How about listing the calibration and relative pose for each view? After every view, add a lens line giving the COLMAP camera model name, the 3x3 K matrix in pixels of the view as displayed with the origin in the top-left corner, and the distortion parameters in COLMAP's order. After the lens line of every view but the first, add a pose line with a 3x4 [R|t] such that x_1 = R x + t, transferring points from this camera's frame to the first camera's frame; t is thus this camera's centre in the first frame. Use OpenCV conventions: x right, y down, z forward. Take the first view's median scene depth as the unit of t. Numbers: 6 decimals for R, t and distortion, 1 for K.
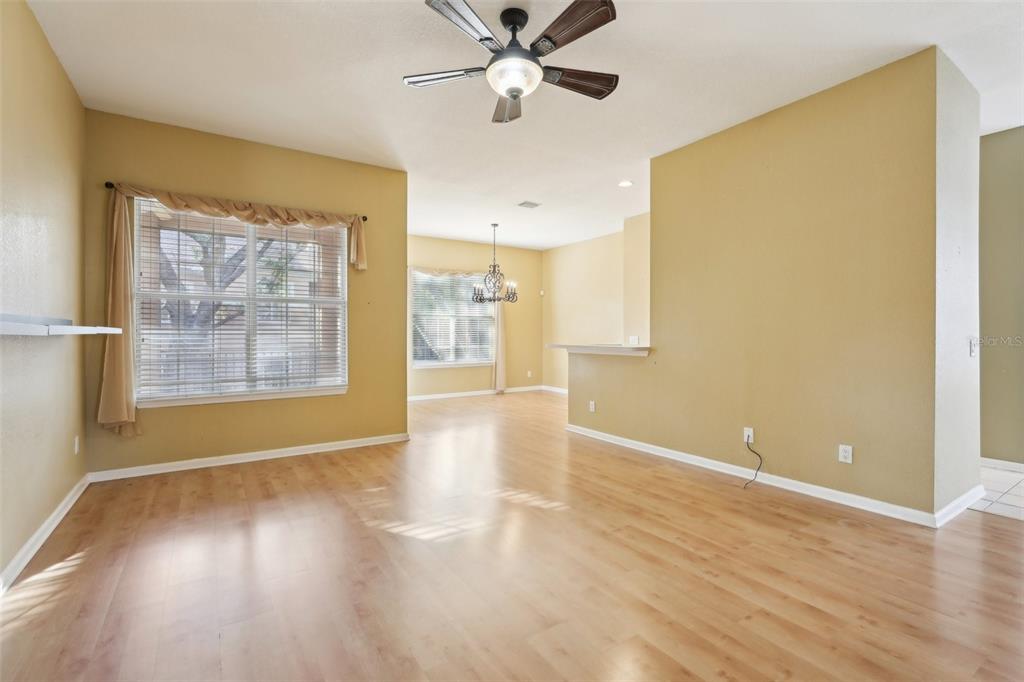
lens RADIAL K [[467.1, 0, 507.8], [0, 467.1, 336.9], [0, 0, 1]] dist [0.002439, -0.000041]
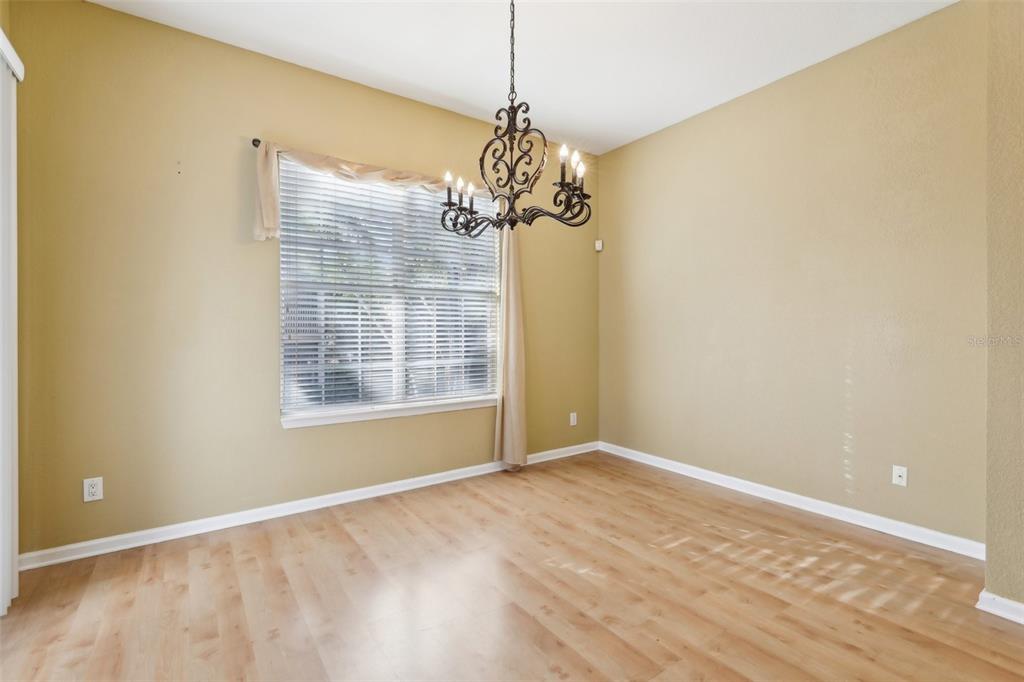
lens RADIAL K [[467.1, 0, 513.9], [0, 467.1, 341.2], [0, 0, 1]] dist [0.002439, -0.000041]
pose [[0.999231, -0.000452, 0.039206, -0.039240], [0.000070, 0.999952, 0.009761, -0.002978], [-0.039208, -0.009751, 0.999183, 0.679706]]
